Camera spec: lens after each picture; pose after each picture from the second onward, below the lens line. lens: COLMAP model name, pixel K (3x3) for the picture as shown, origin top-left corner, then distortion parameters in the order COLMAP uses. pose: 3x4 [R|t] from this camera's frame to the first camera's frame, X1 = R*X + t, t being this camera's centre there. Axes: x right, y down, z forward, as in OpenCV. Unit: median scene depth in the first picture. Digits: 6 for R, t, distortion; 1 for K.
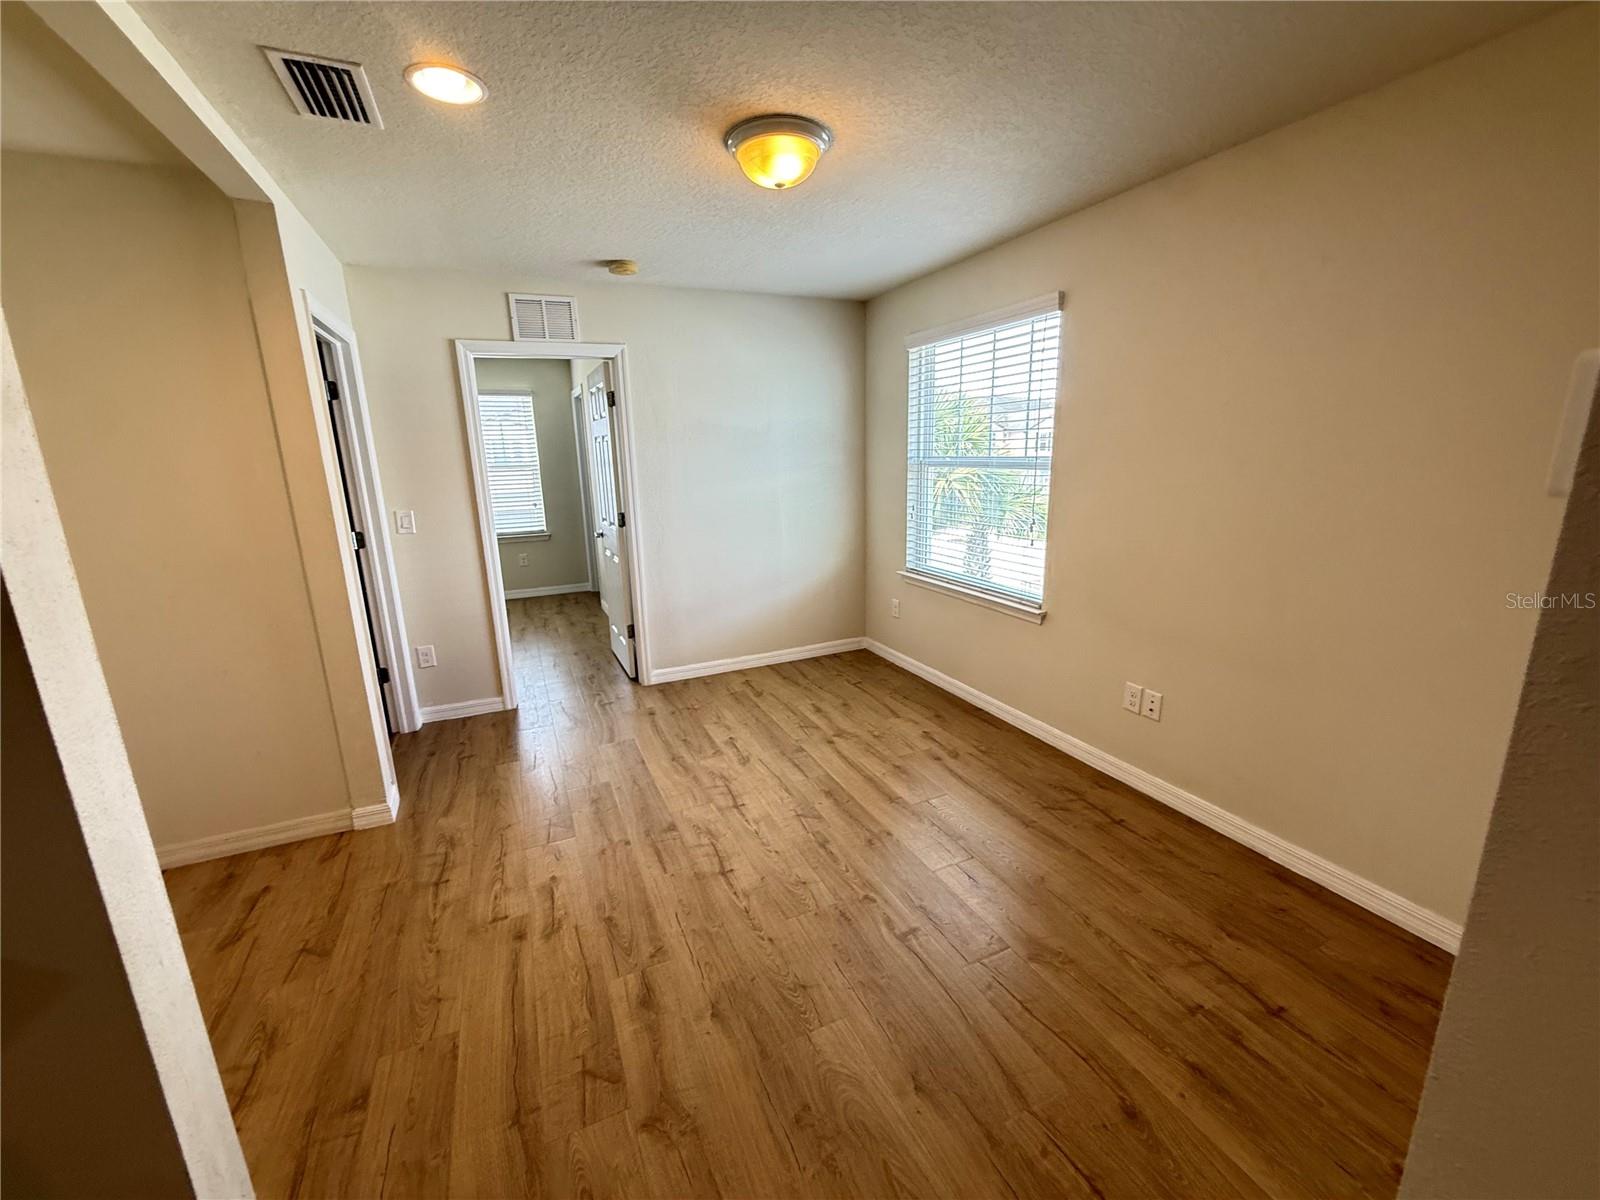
lens RADIAL K [[641.2, 0, 803.8], [0, 641.2, 599.2], [0, 0, 1]] dist [-0.003076, 0.000523]
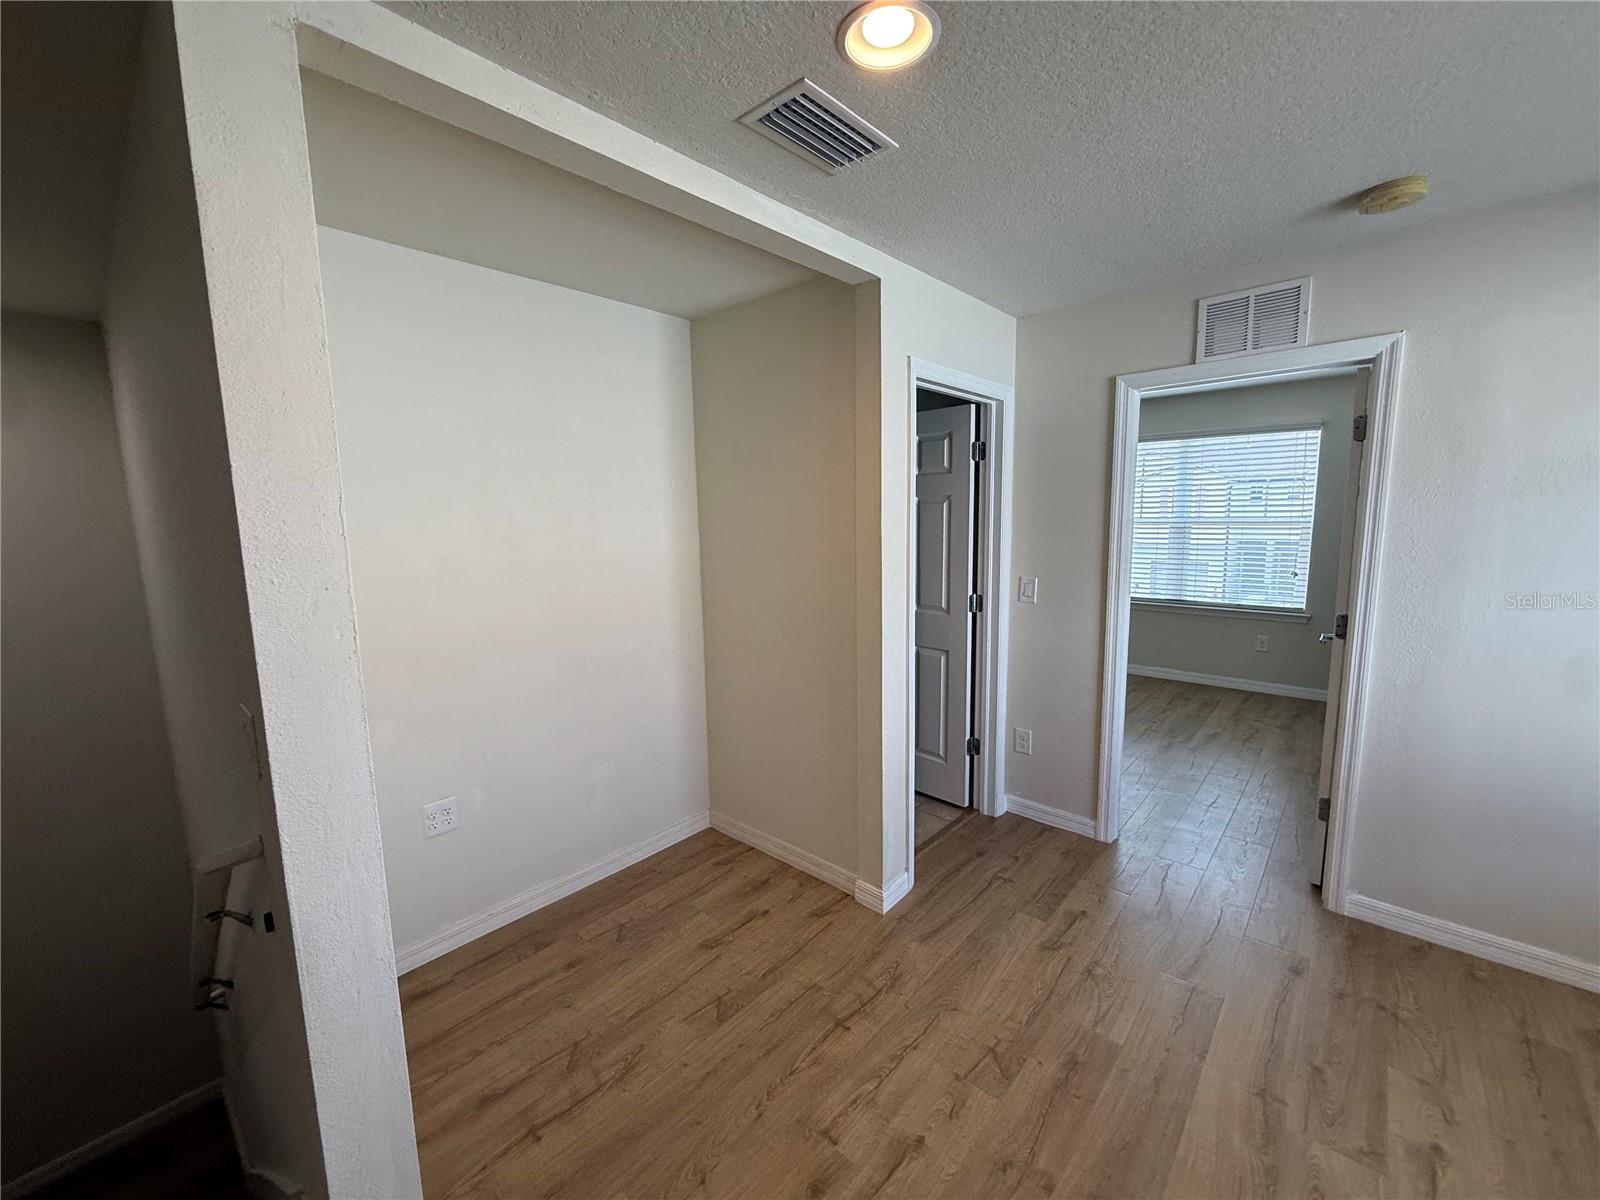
lens RADIAL K [[641.2, 0, 794.7], [0, 641.2, 596.2], [0, 0, 1]] dist [-0.003076, 0.000523]
pose [[0.385887, 0.139171, -0.911988, 0.073984], [-0.199474, 0.977758, 0.064805, -0.111492], [0.900723, 0.156910, 0.405066, 0.366440]]
